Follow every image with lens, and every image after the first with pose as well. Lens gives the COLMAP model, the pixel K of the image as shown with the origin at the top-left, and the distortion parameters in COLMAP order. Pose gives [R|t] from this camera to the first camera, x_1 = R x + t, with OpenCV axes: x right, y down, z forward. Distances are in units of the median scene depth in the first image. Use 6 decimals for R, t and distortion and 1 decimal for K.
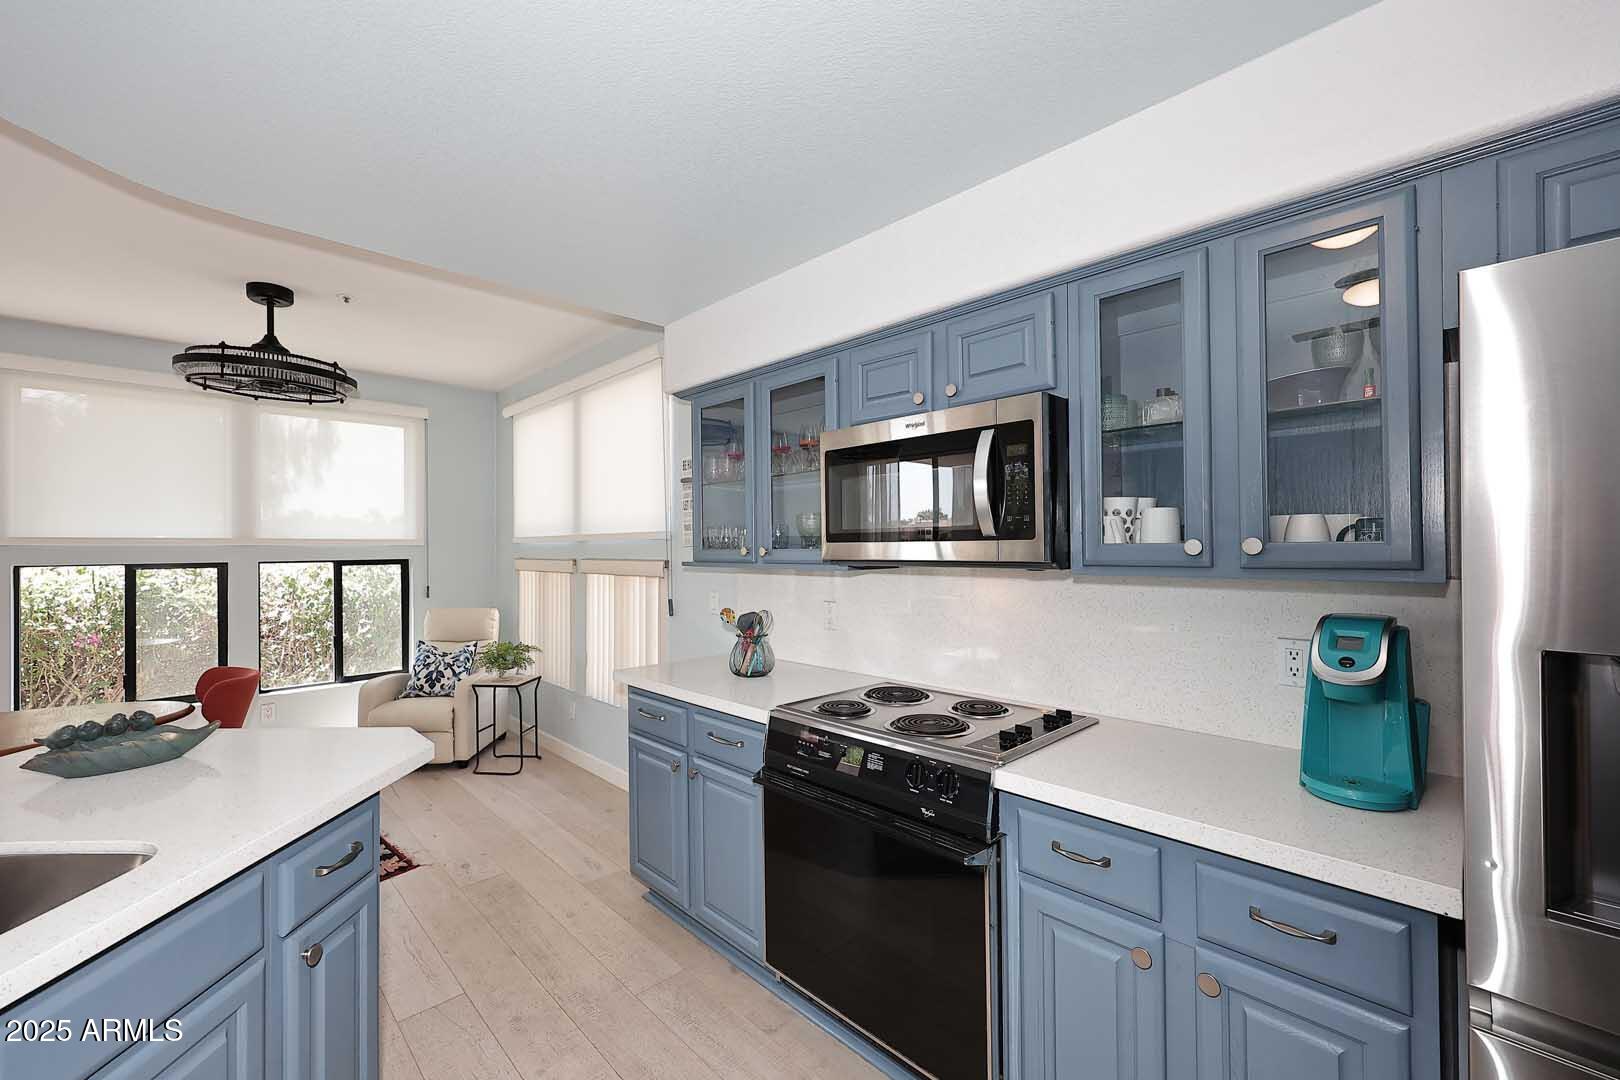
lens RADIAL K [[652.7, 0, 814.4], [0, 652.7, 542.5], [0, 0, 1]] dist [0.000539, 0.000997]
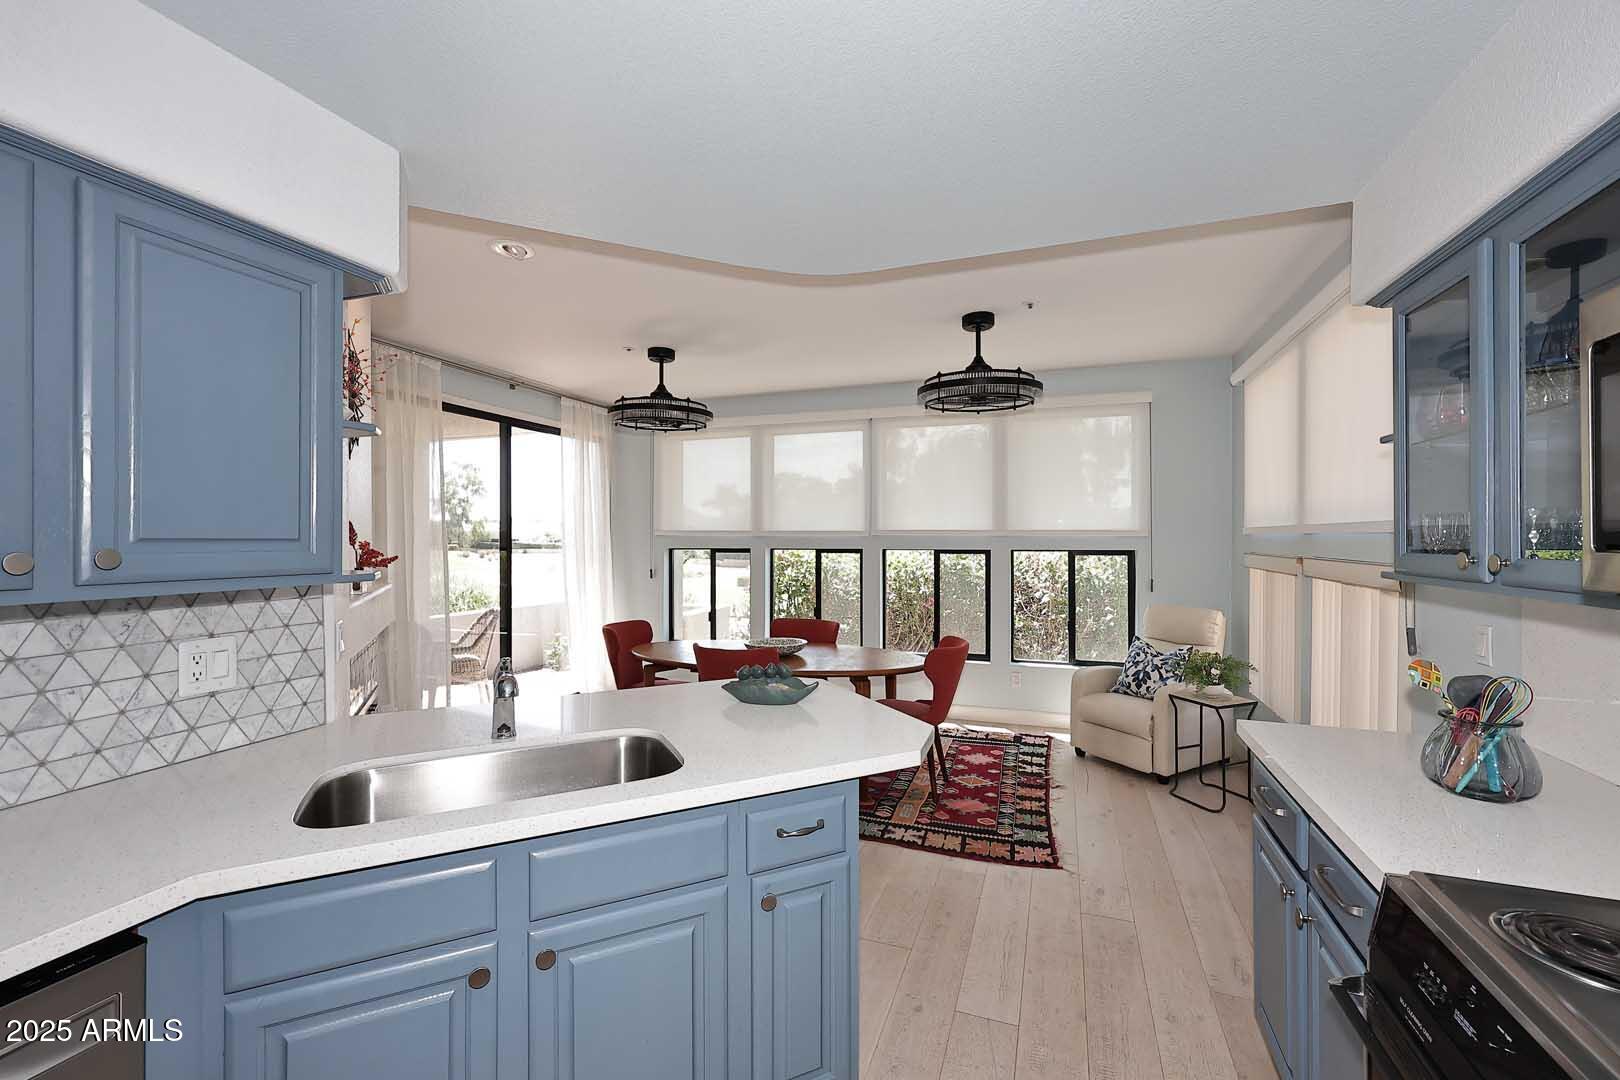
lens RADIAL K [[679.7, 0, 815.1], [0, 679.7, 536.8], [0, 0, 1]] dist [0.000731, -0.000729]
pose [[0.429193, 0.008790, -0.903170, 0.102166], [0.003067, 0.999933, 0.011189, -0.008602], [0.903208, -0.007573, 0.429137, 0.162789]]
